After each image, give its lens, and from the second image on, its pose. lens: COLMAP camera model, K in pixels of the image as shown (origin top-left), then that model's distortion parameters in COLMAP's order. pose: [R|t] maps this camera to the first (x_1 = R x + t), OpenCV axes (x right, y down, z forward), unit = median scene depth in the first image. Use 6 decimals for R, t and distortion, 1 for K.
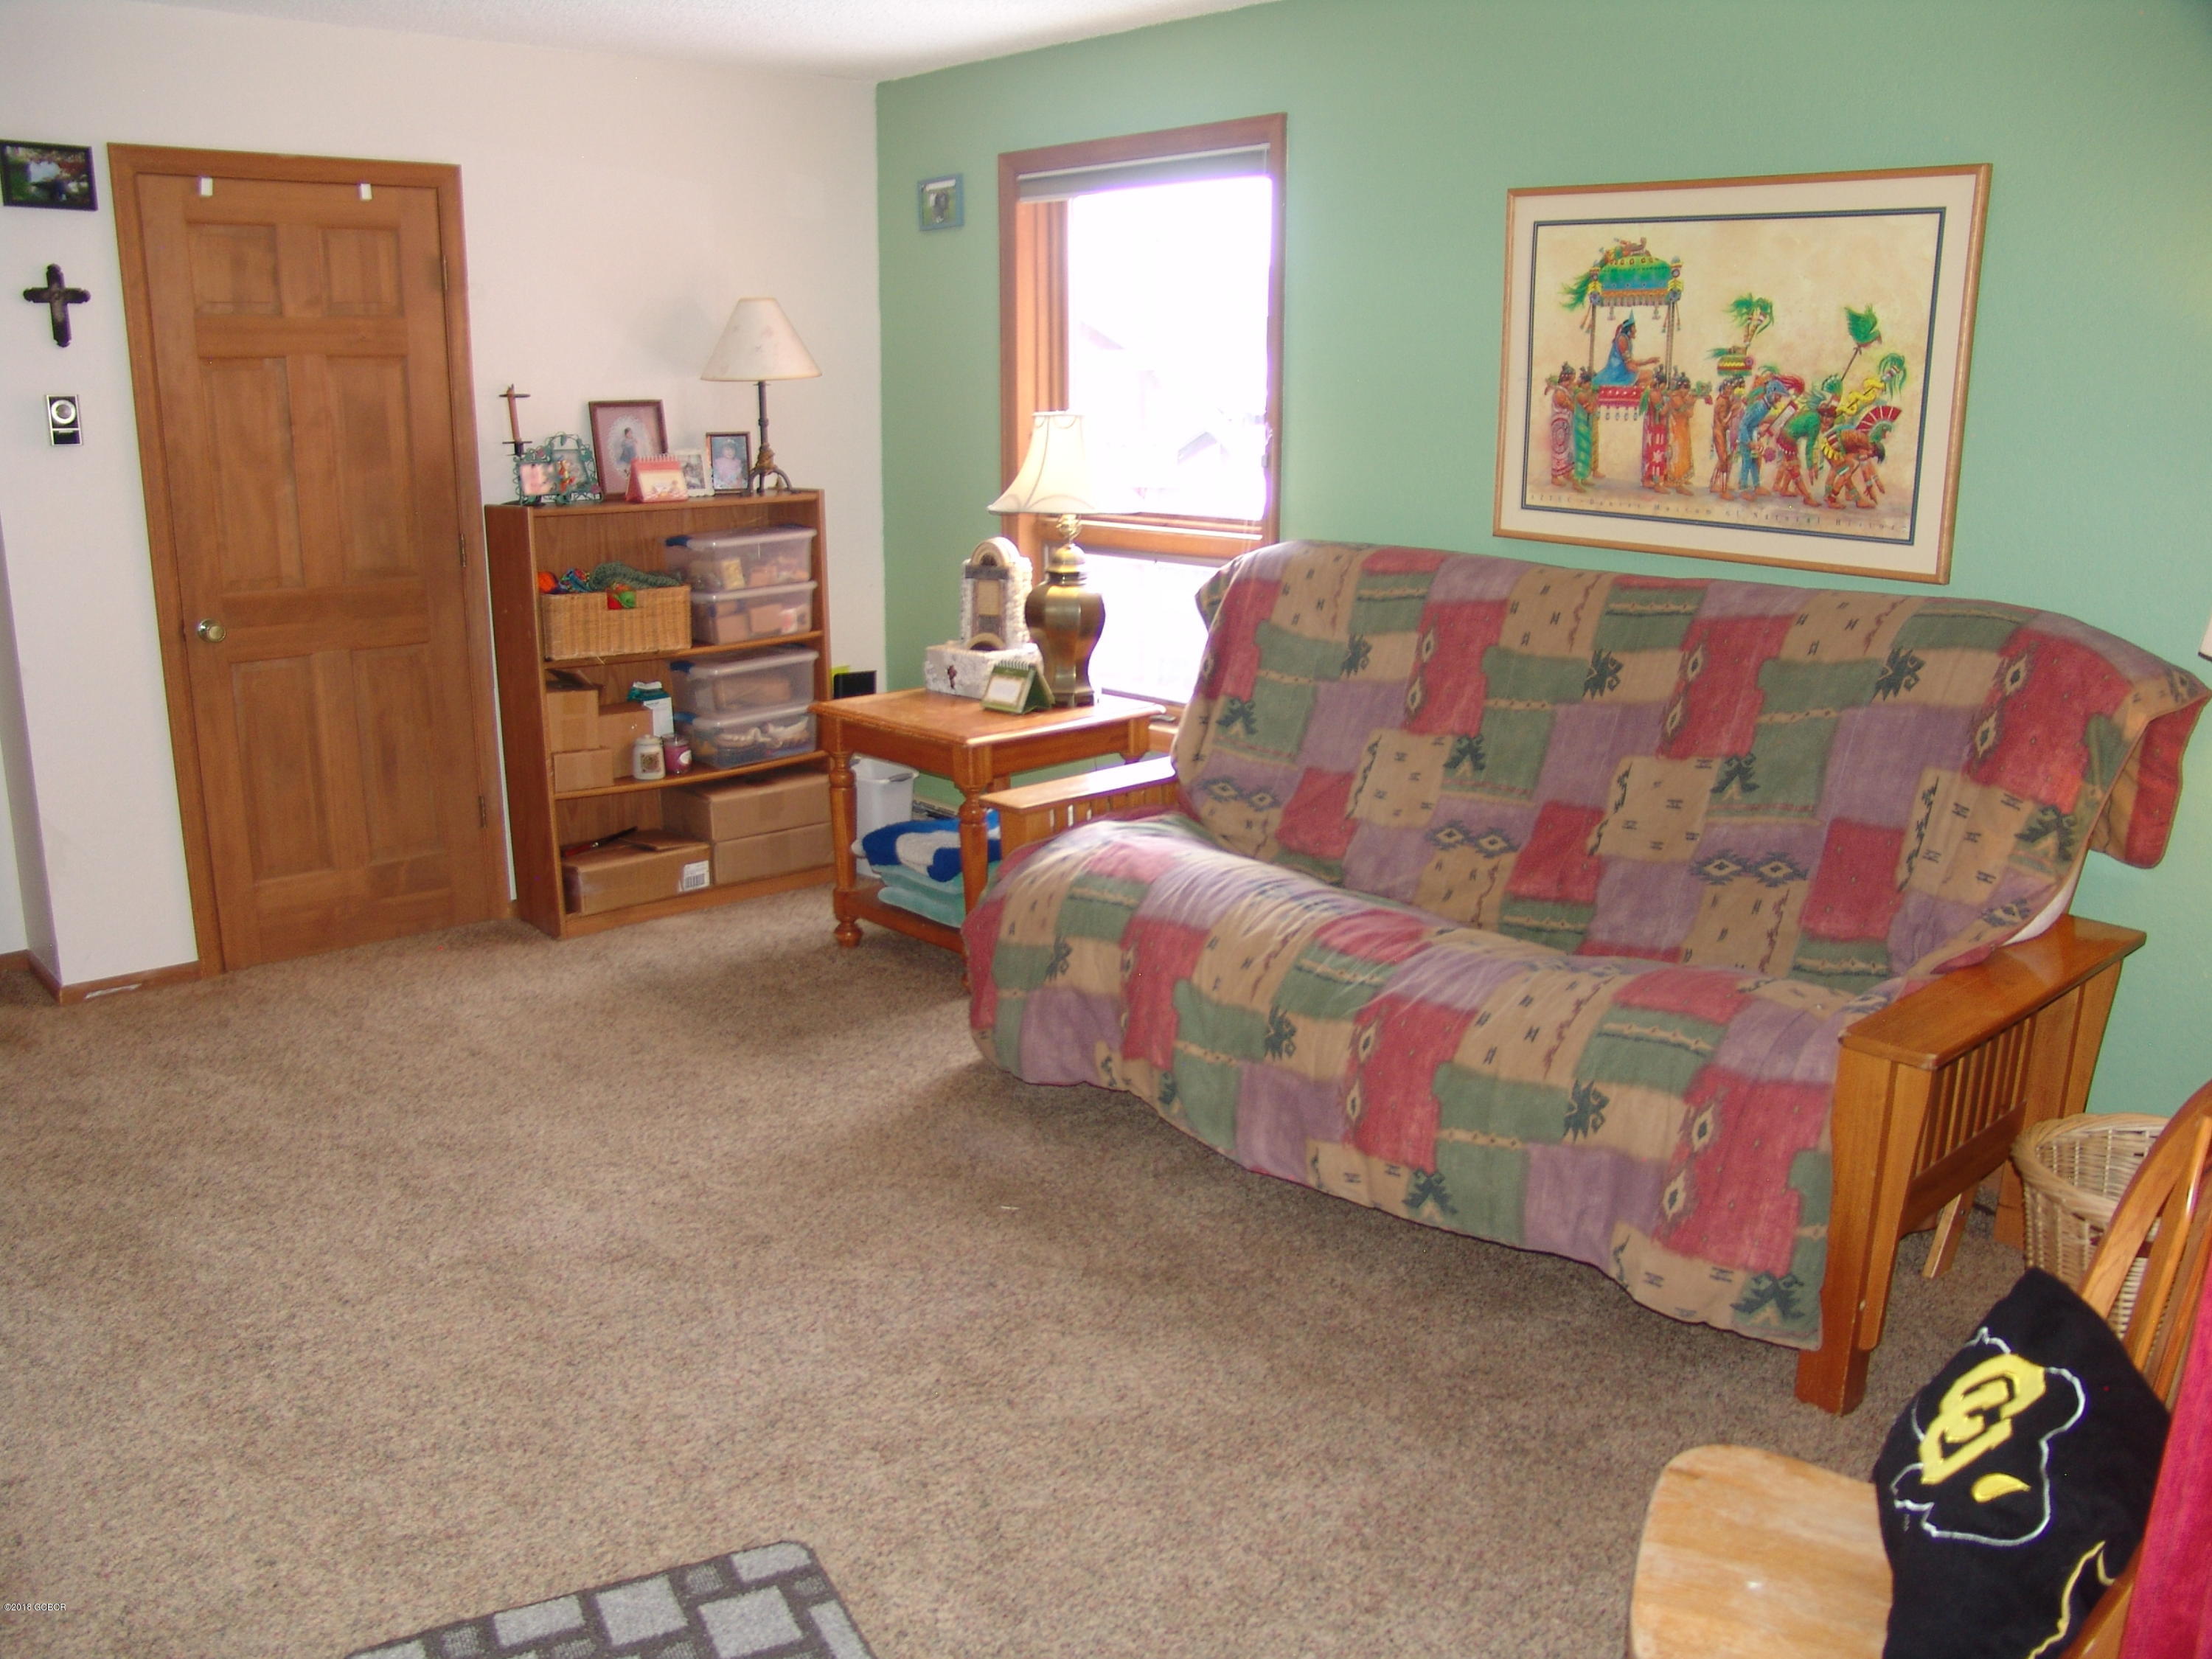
lens RADIAL K [[1819.9, 0, 1085.6], [0, 1819.9, 841.6], [0, 0, 1]] dist [-0.166826, 0.128296]
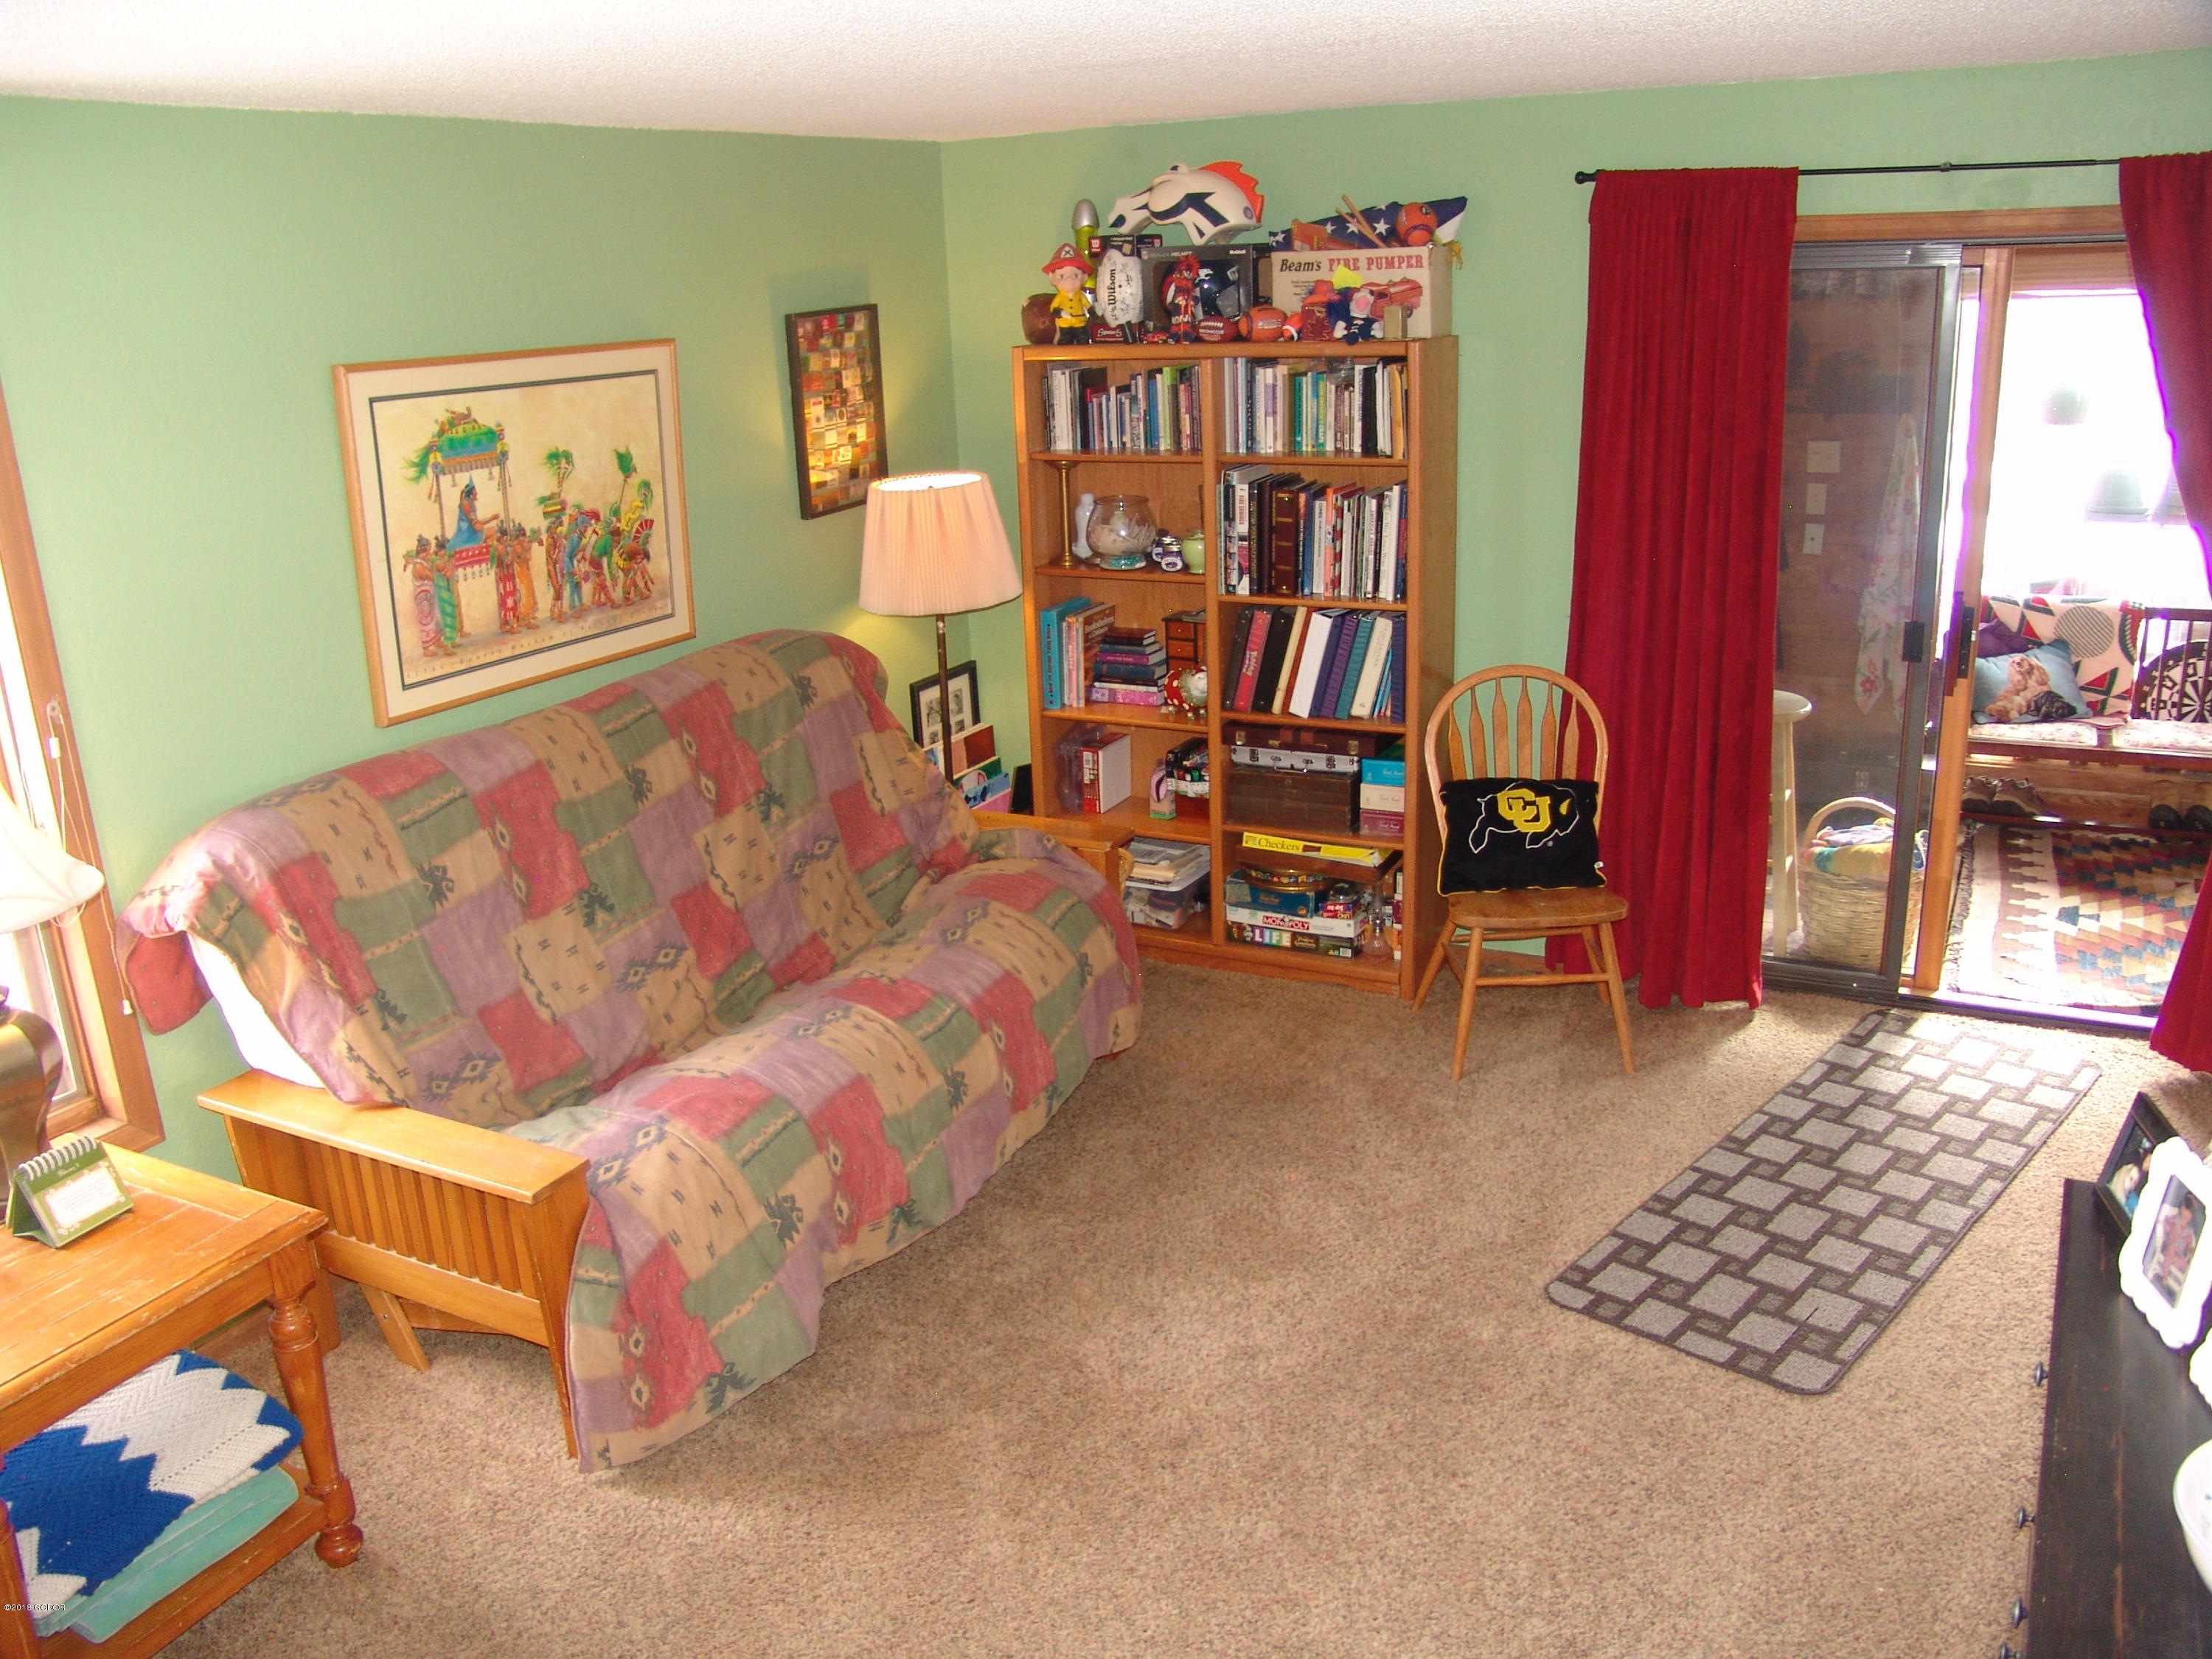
lens RADIAL K [[1819.9, 0, 1084.8], [0, 1819.9, 840.7], [0, 0, 1]] dist [-0.166826, 0.128296]
pose [[-0.342001, -0.271874, 0.899511, -0.833550], [0.274009, 0.886781, 0.372207, -0.402103], [-0.898863, 0.373769, -0.228784, 0.999151]]
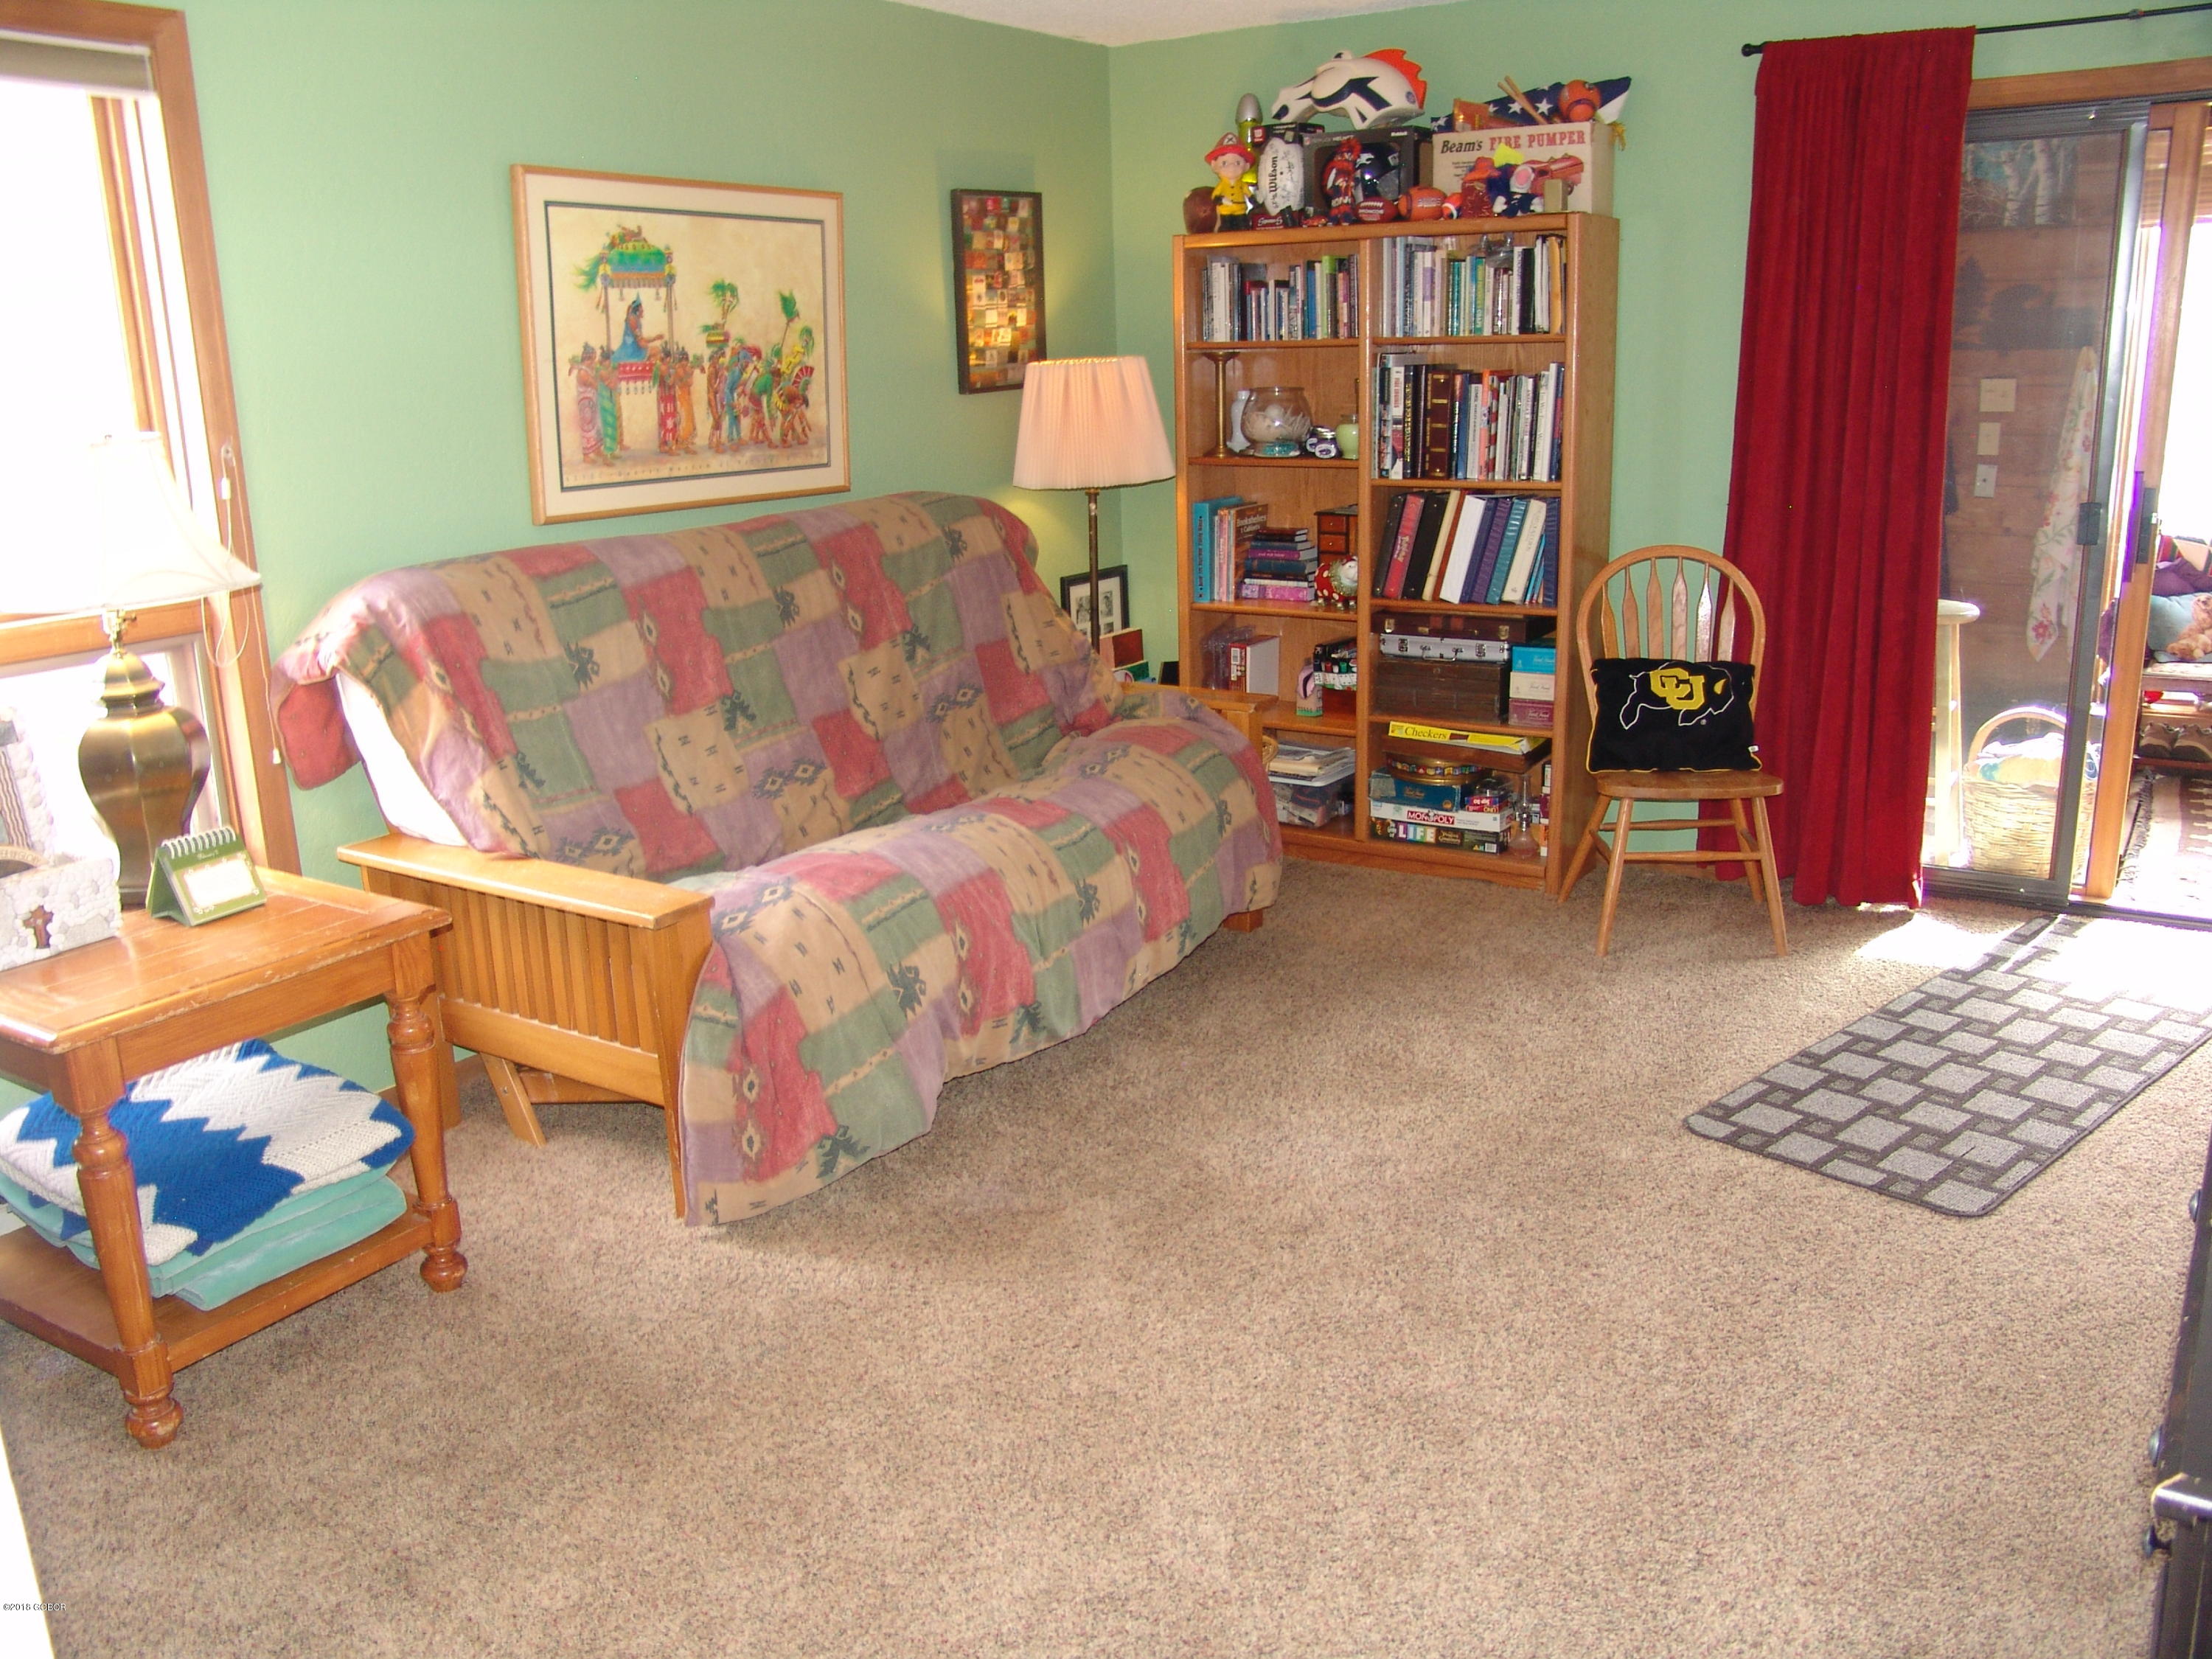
lens RADIAL K [[1819.9, 0, 1086.2], [0, 1819.9, 847.6], [0, 0, 1]] dist [-0.166826, 0.128296]
pose [[-0.256493, -0.249003, 0.933921, -0.866856], [0.267551, 0.910198, 0.316158, -0.261678], [-0.928778, 0.330964, -0.166838, 1.043933]]
